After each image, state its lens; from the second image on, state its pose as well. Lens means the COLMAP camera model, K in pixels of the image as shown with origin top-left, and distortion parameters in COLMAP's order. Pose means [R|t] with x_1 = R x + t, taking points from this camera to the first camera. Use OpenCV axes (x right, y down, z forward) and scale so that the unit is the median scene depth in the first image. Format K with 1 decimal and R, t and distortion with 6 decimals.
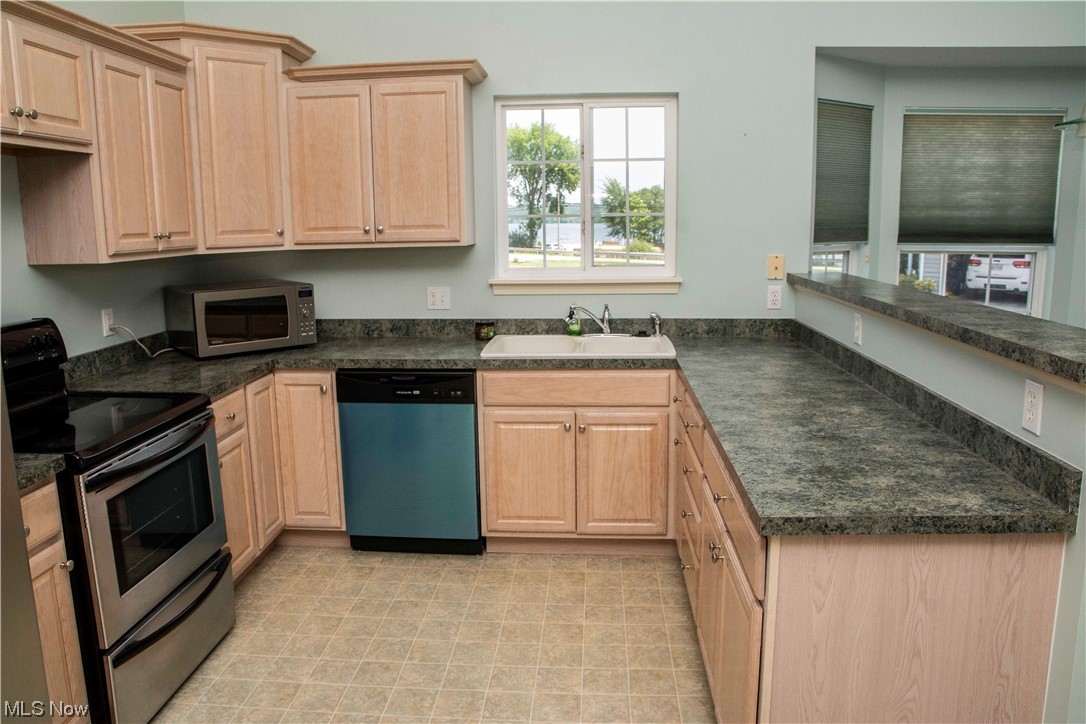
lens RADIAL K [[818.4, 0, 533.5], [0, 818.4, 364.0], [0, 0, 1]] dist [-0.139762, 0.085444]
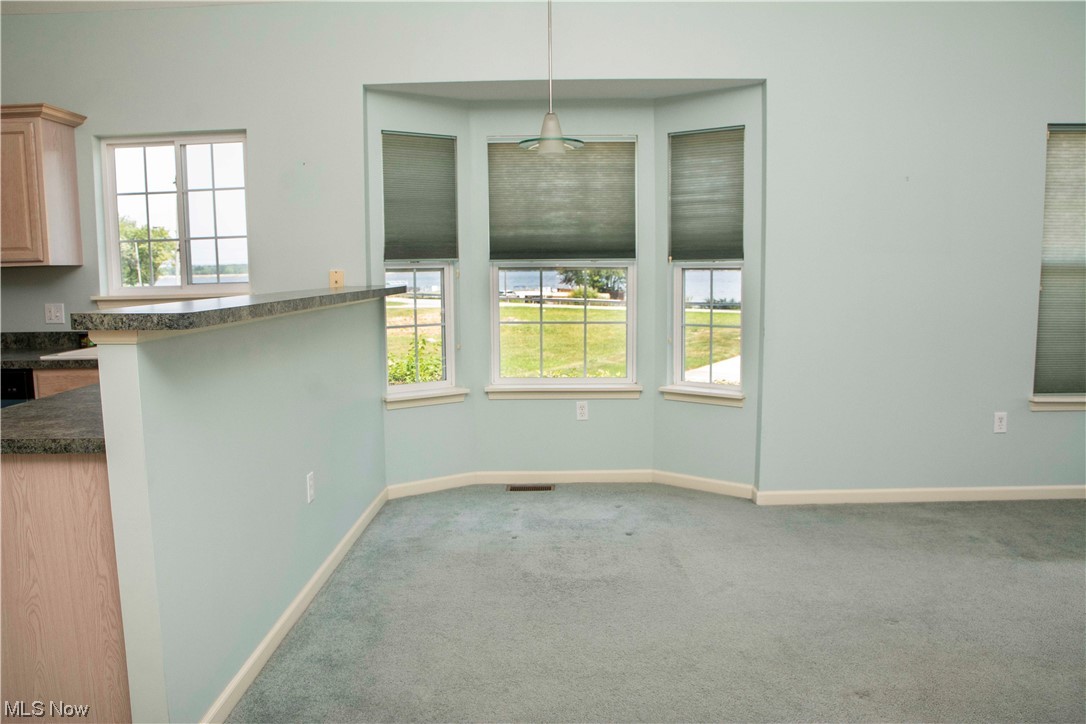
lens RADIAL K [[818.4, 0, 542.1], [0, 818.4, 367.1], [0, 0, 1]] dist [-0.139762, 0.085444]
pose [[0.998815, -0.006748, 0.048204, 0.489208], [0.009382, 0.998463, -0.054626, 0.057474], [-0.047762, 0.055013, 0.997343, -0.111739]]
